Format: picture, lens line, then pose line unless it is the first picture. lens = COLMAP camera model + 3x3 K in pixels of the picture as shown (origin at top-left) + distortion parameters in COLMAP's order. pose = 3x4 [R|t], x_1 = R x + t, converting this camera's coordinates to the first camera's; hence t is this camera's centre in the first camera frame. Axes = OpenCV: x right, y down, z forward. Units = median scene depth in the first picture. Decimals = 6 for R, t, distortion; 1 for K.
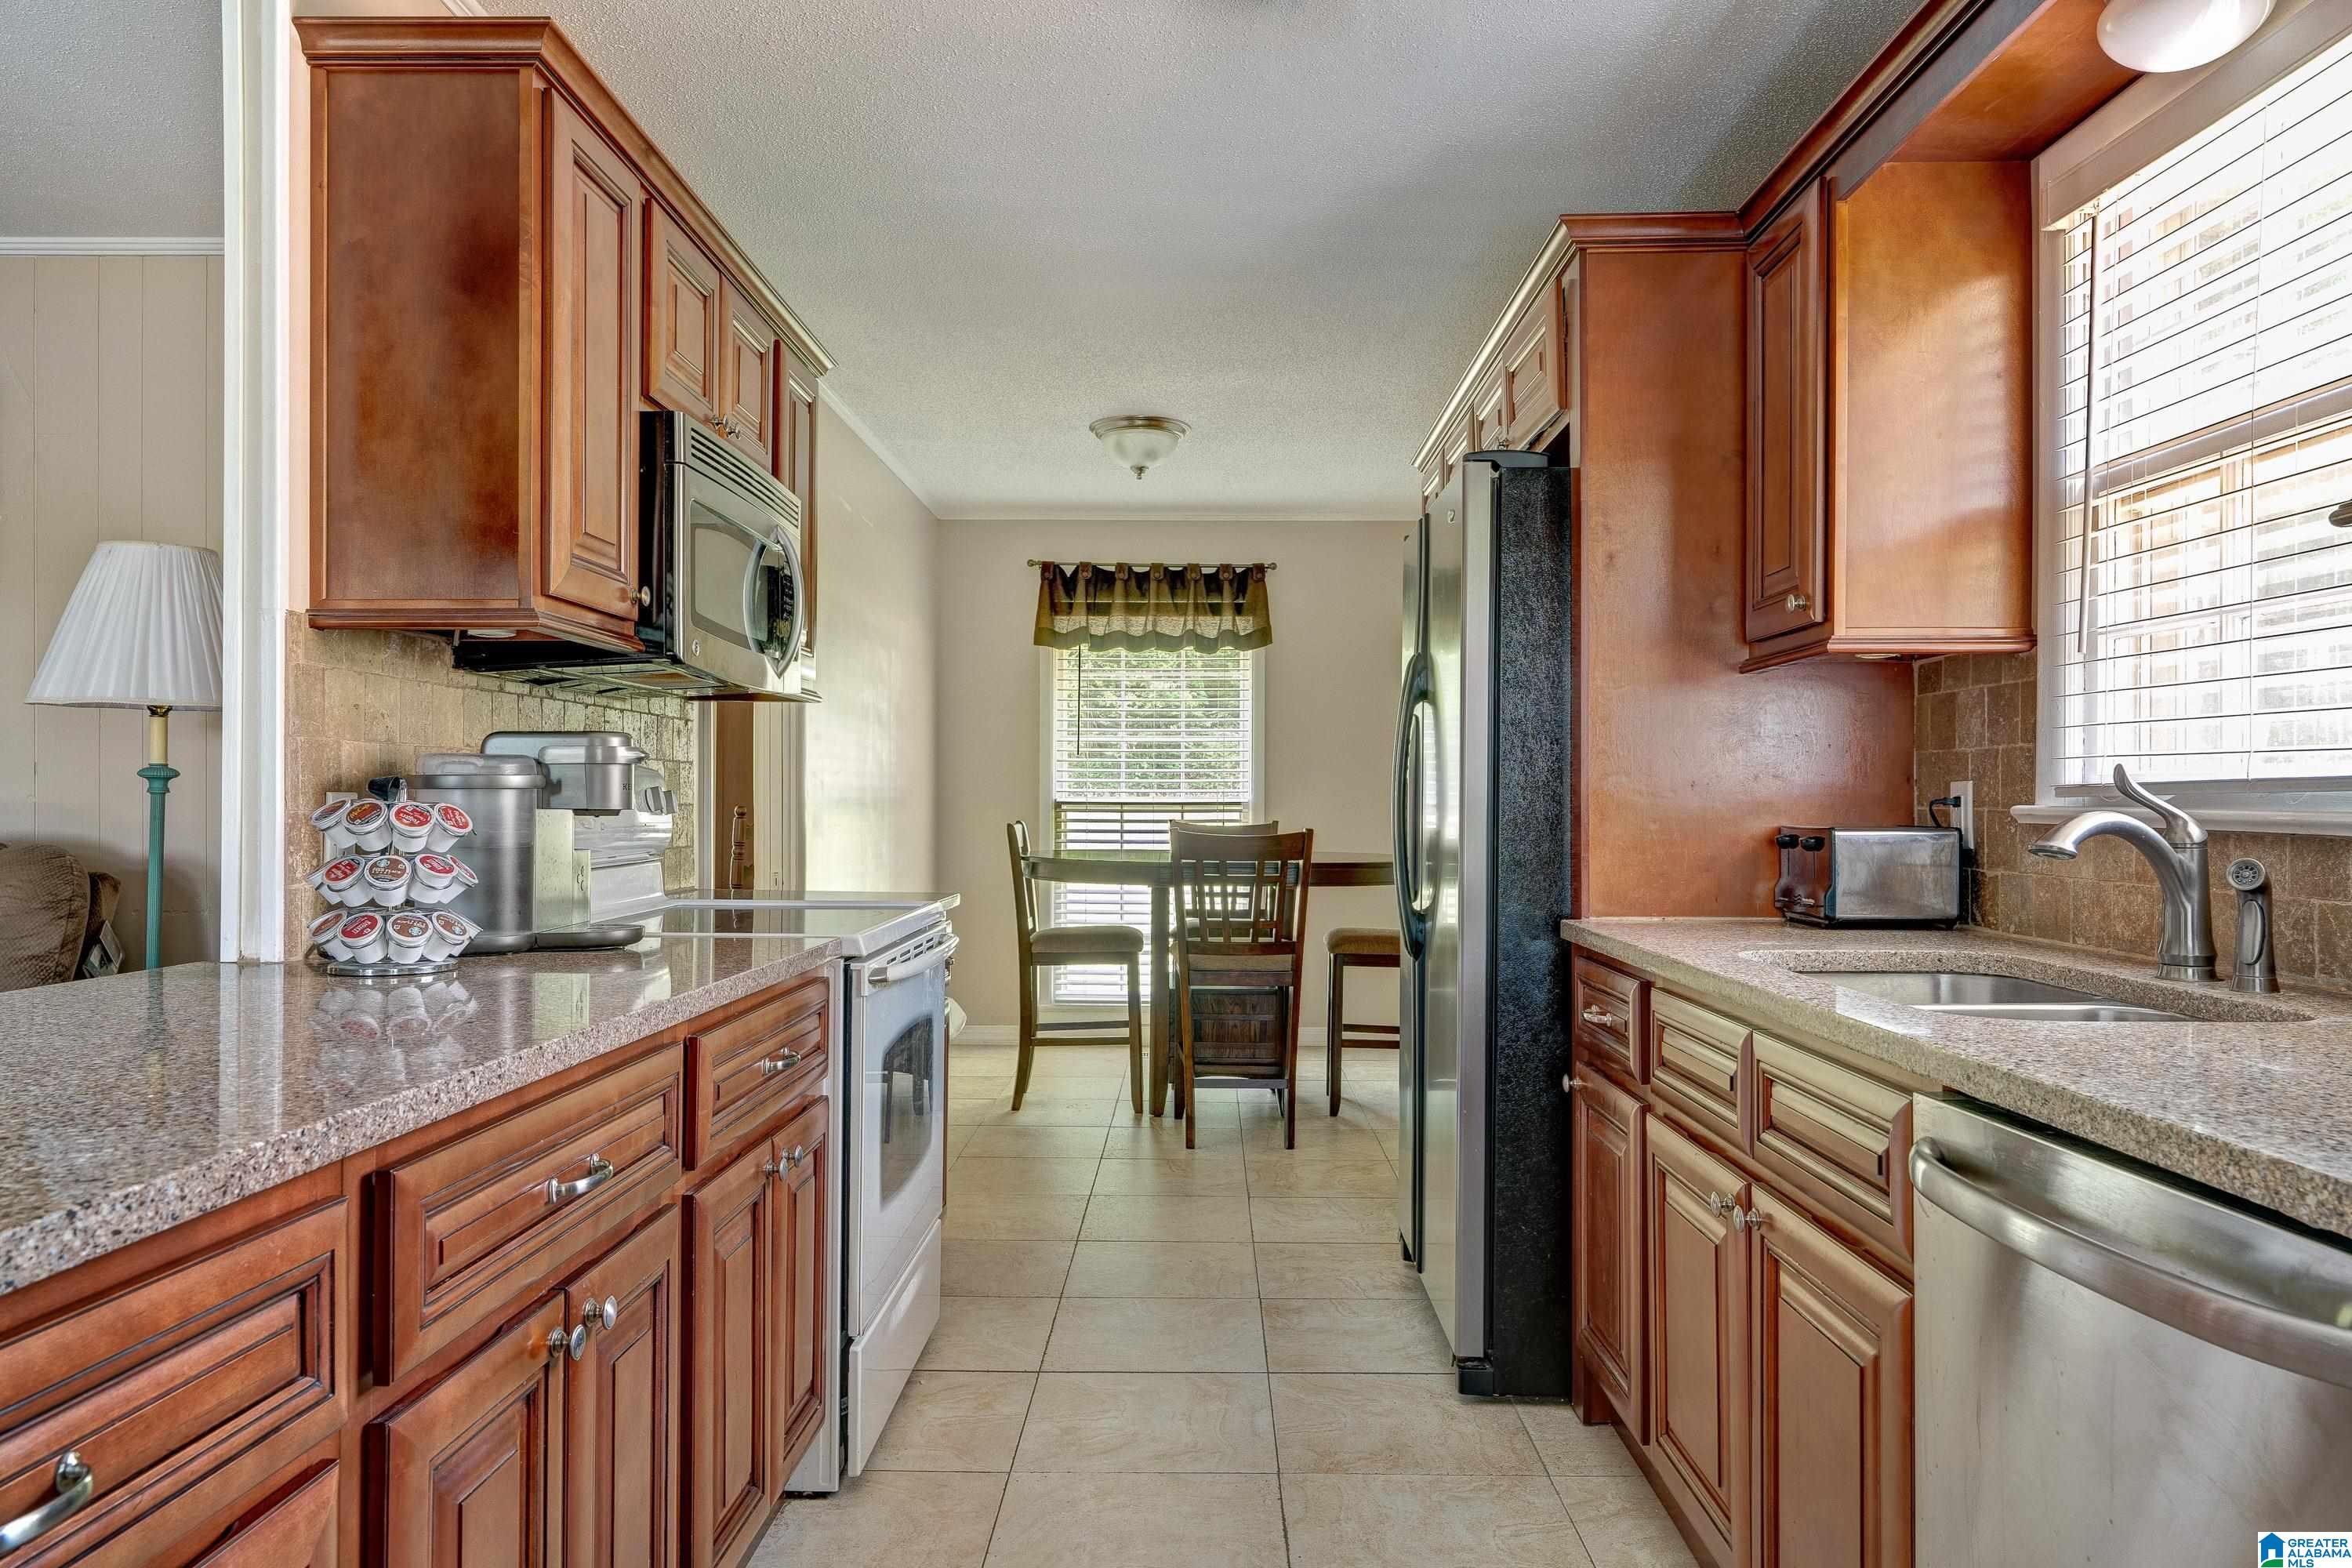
lens RADIAL K [[1548.8, 0, 1176.0], [0, 1548.8, 784.0], [0, 0, 1]] dist [0.007968, 0.003242]
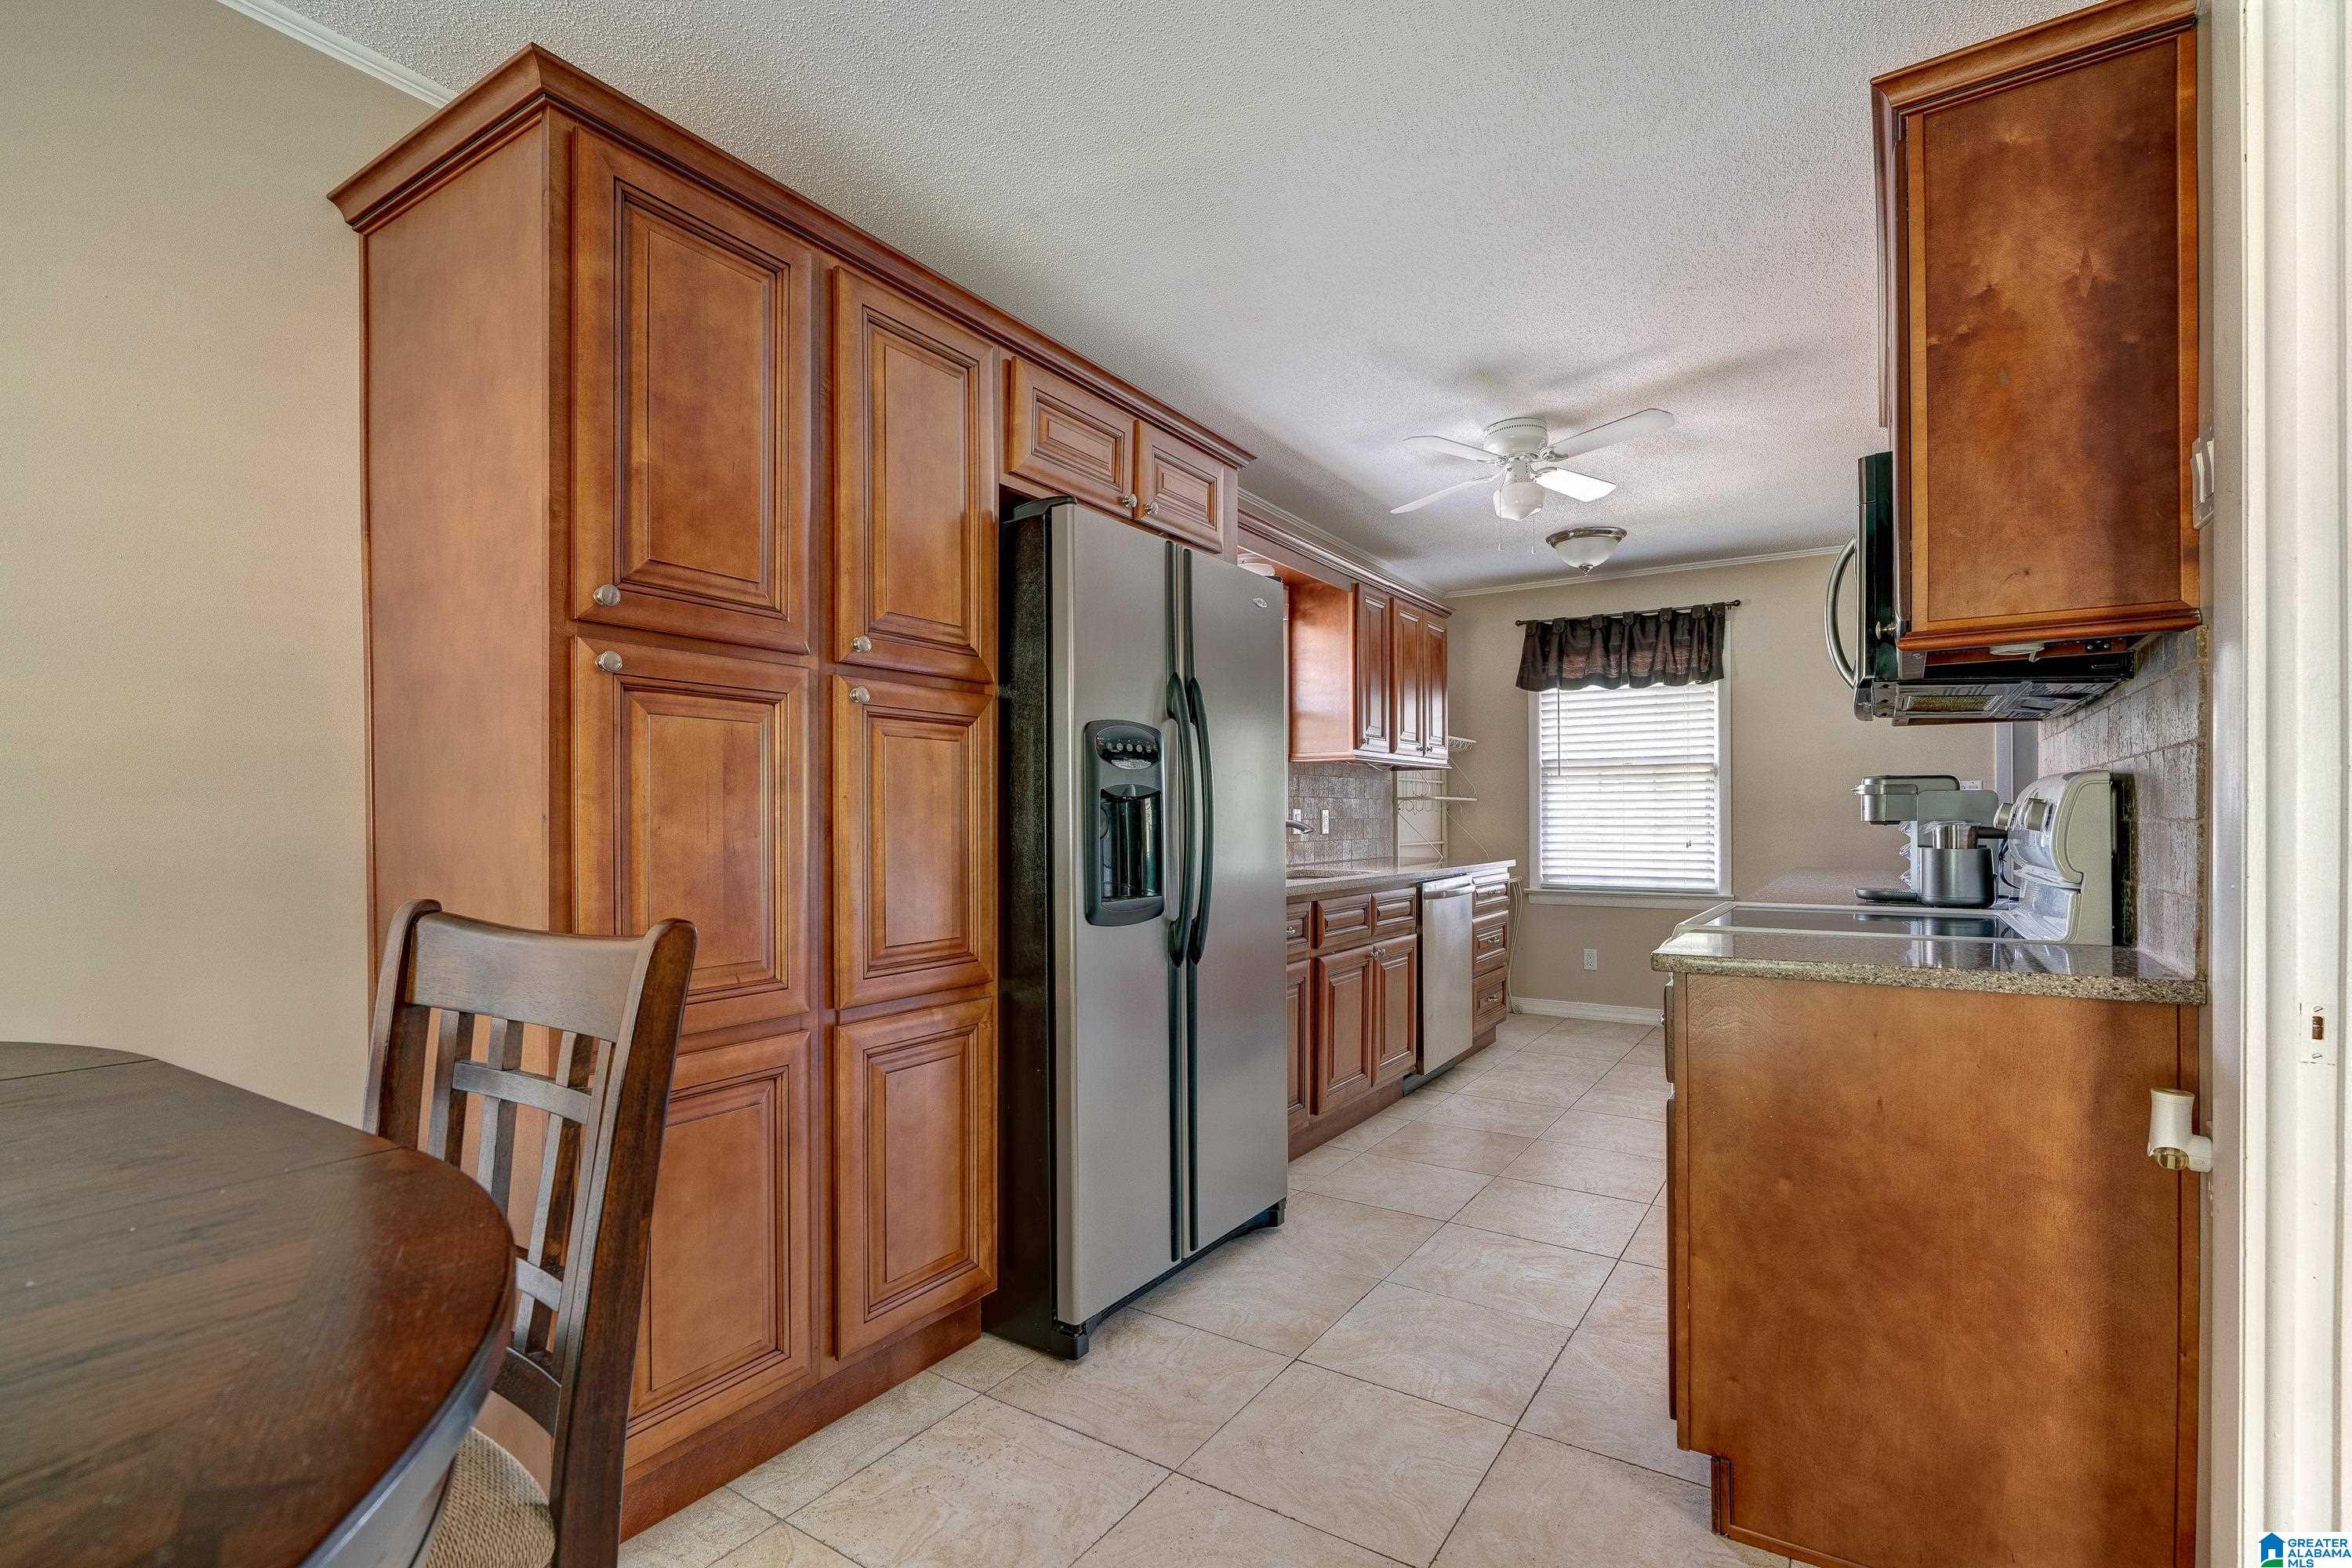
lens RADIAL K [[1080.3, 0, 1182.8], [0, 1080.3, 815.0], [0, 0, 1]] dist [-0.001917, -0.000005]
pose [[-0.846415, -0.000021, 0.532525, -0.311761], [-0.006915, 0.999916, -0.010951, 0.025749], [-0.532480, -0.012952, -0.846344, 2.159681]]
